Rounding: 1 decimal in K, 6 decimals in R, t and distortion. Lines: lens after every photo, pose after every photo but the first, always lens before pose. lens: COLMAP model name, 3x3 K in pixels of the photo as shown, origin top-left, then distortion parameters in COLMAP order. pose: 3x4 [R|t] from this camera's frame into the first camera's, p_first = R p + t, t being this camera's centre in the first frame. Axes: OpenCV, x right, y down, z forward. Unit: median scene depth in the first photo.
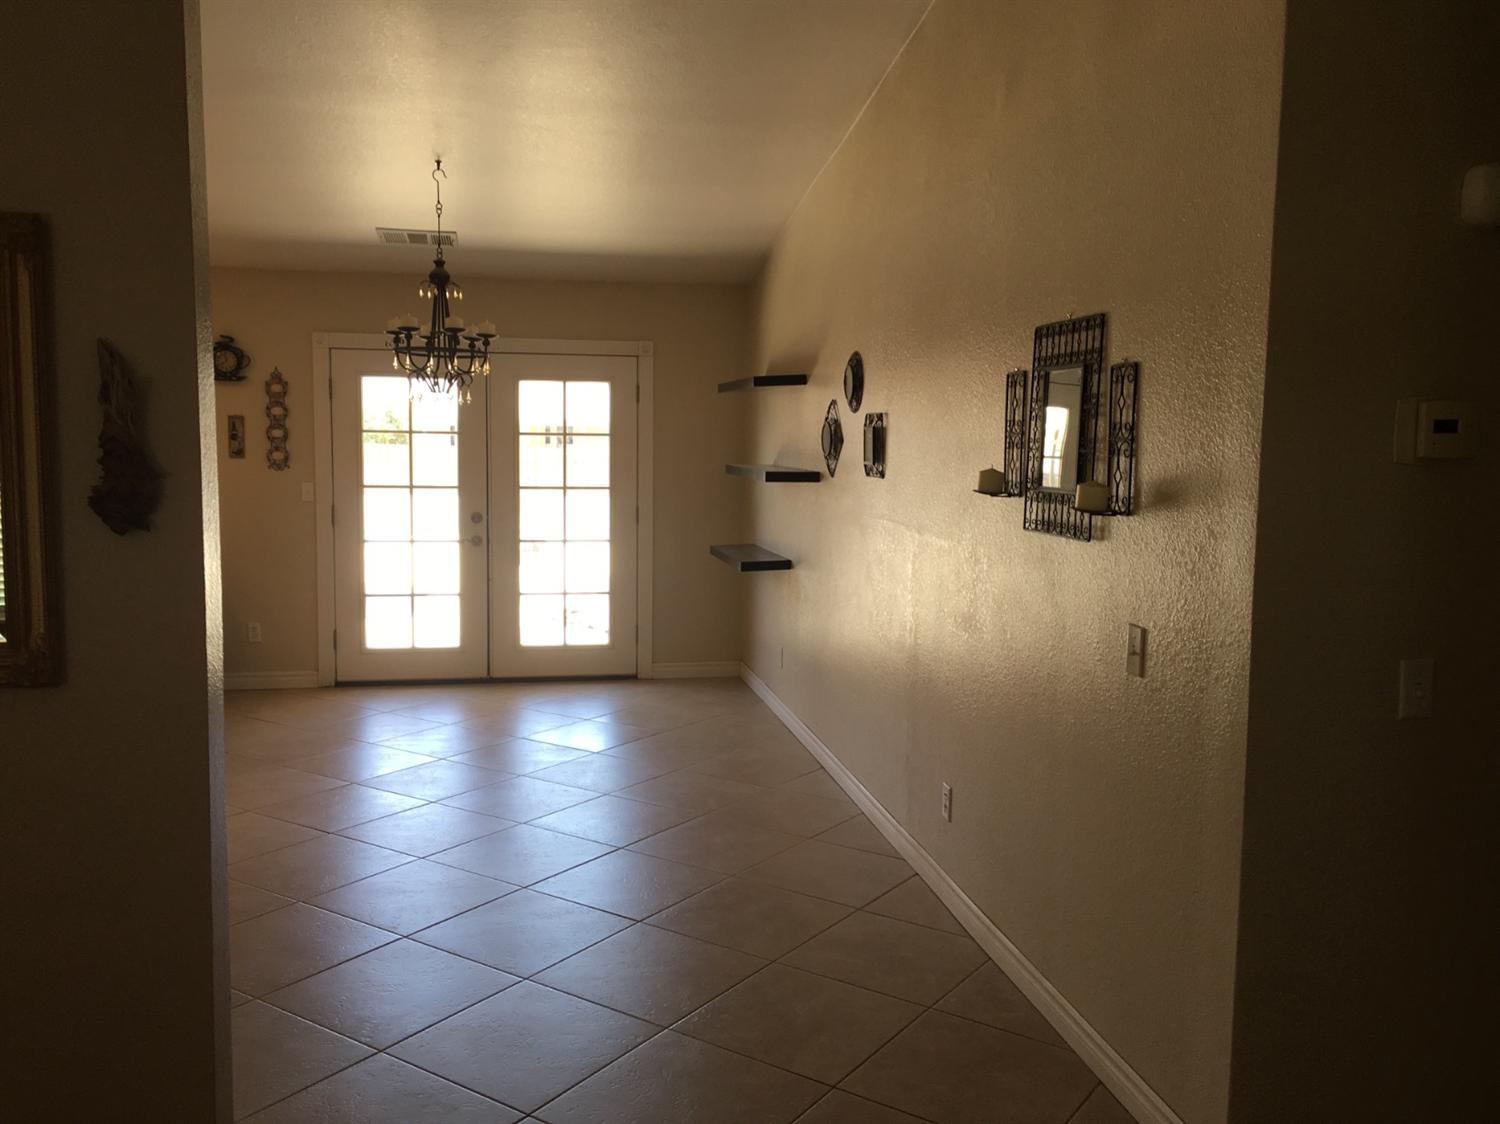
lens RADIAL K [[1272.3, 0, 756.5], [0, 1272.3, 560.1], [0, 0, 1]] dist [0.049517, -0.037498]
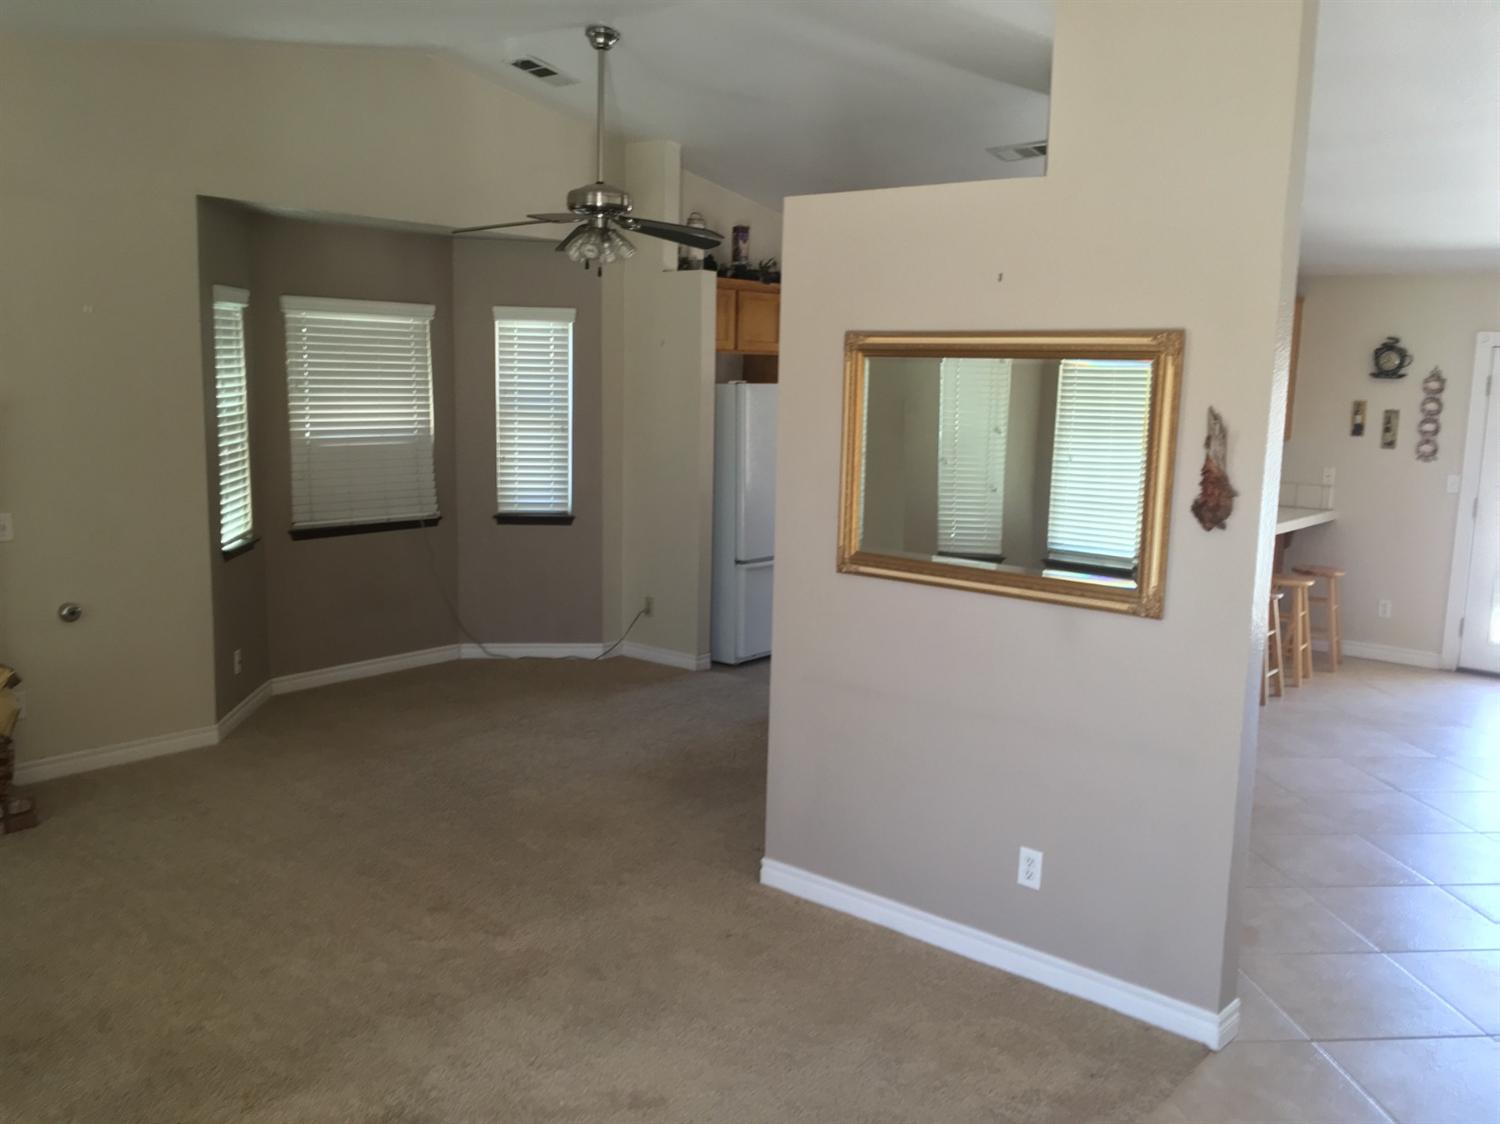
lens RADIAL K [[1272.3, 0, 765.3], [0, 1272.3, 555.6], [0, 0, 1]] dist [0.049517, -0.037498]
pose [[0.644842, 0.111473, -0.756143, 0.092148], [-0.094591, 0.993341, 0.065774, -0.010988], [0.758440, 0.029110, 0.651092, -0.115660]]
